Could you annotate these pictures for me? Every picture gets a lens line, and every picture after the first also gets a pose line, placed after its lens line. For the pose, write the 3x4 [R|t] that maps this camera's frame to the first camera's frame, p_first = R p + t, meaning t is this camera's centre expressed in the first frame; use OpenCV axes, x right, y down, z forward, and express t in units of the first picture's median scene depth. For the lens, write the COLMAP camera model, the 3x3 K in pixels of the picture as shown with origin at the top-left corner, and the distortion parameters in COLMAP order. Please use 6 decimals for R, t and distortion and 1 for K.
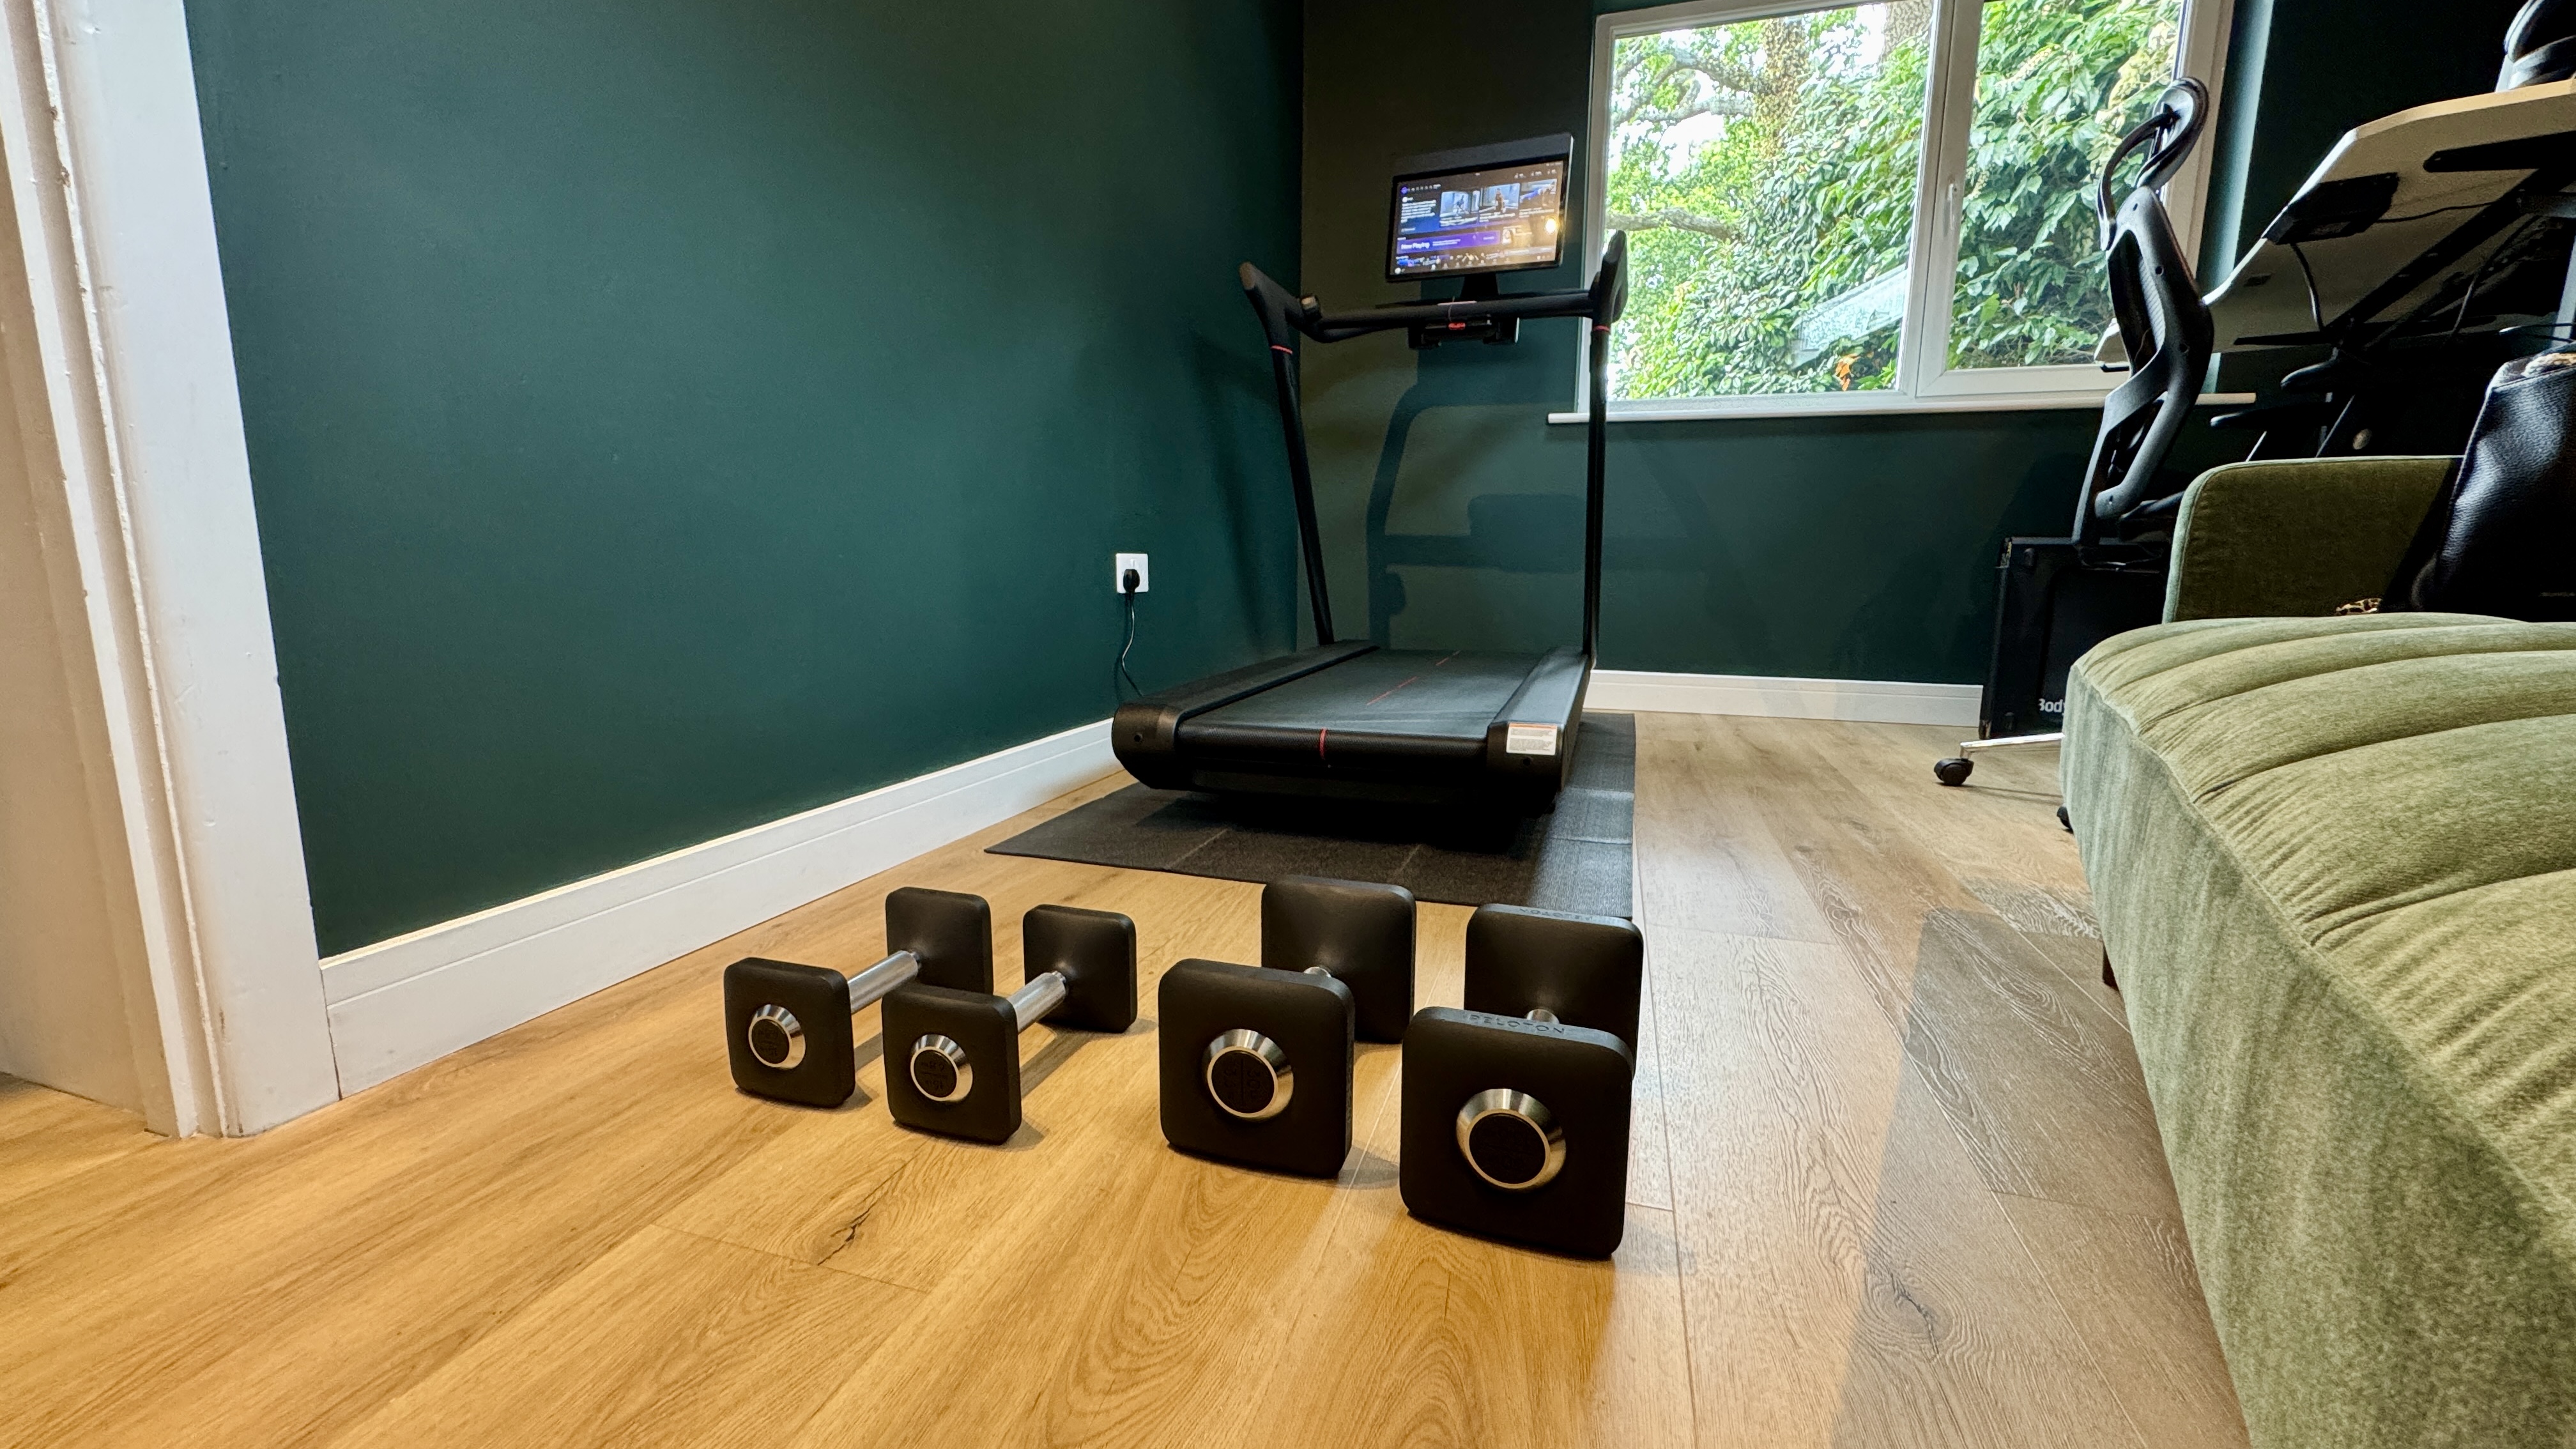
lens RADIAL K [[1032.0, 0, 1288.0], [0, 1032.0, 724.5], [0, 0, 1]] dist [-0.024996, 0.000042]
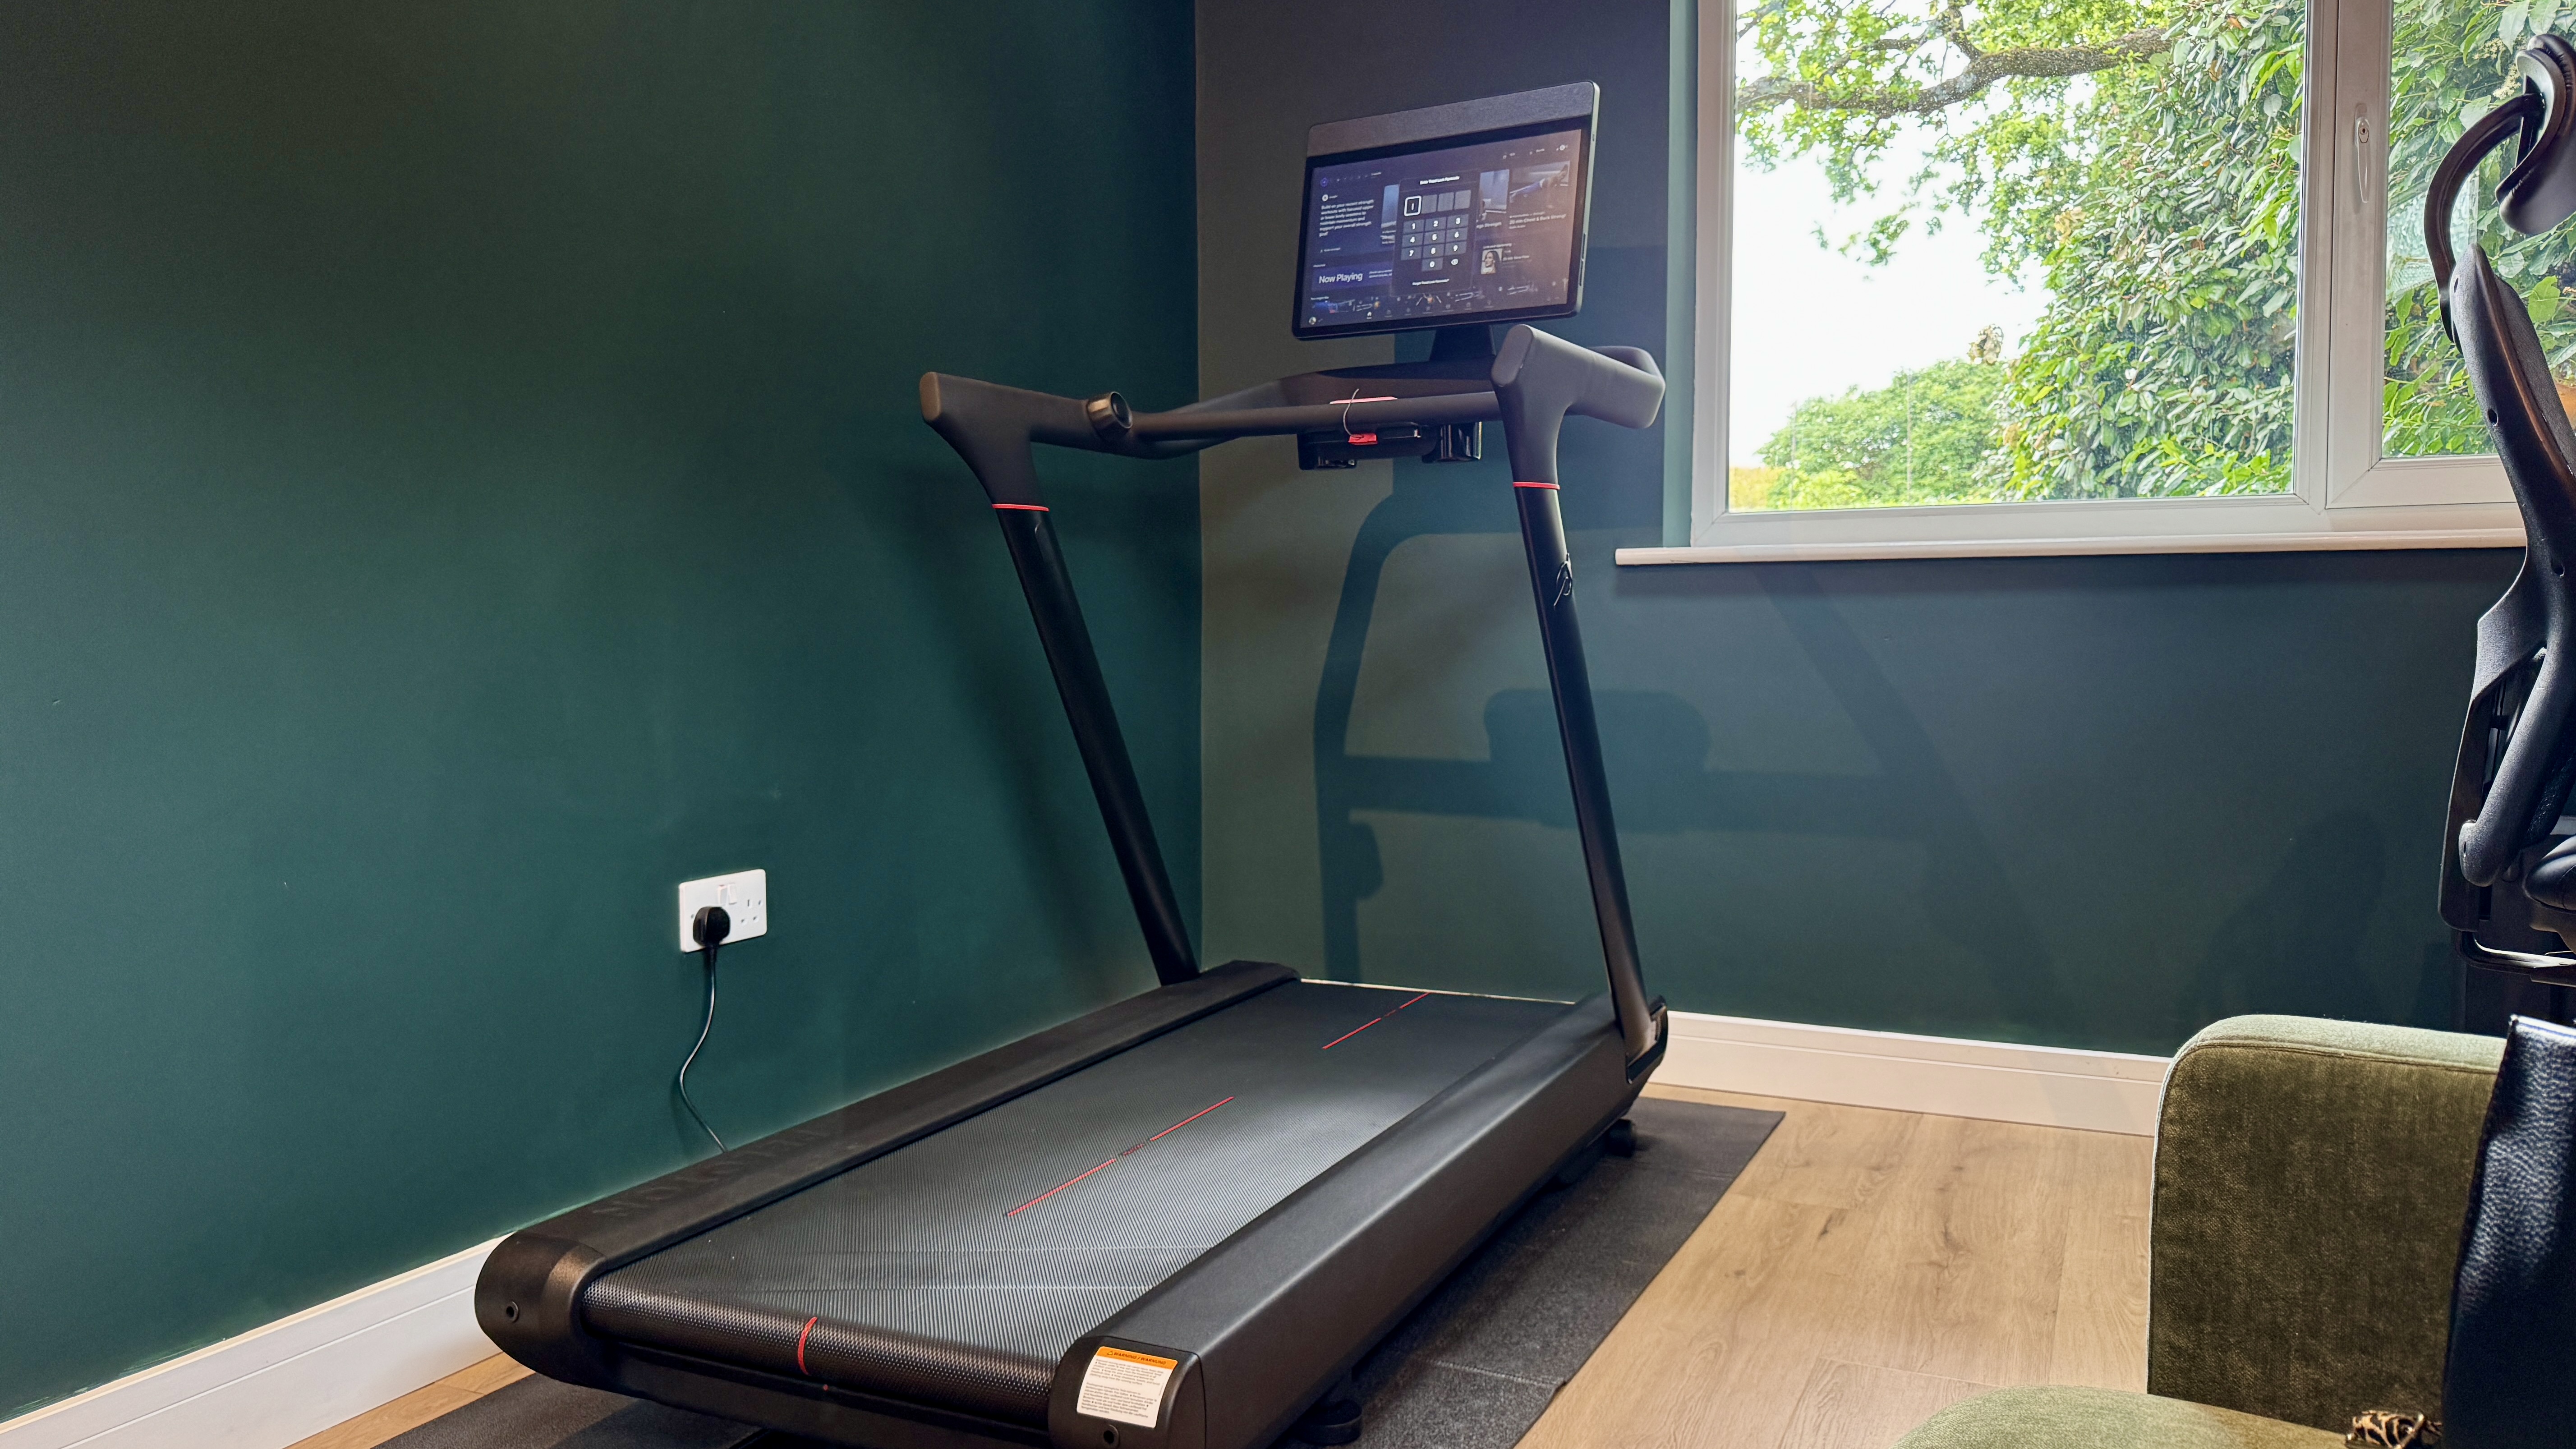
lens RADIAL K [[1823.6, 0, 1288.0], [0, 1823.6, 724.5], [0, 0, 1]] dist [0.079222, -0.135497]
pose [[0.993053, -0.002315, -0.117645, 0.212315], [-0.010812, 0.993782, -0.110813, -0.107211], [0.117170, 0.111316, 0.986854, 0.023474]]
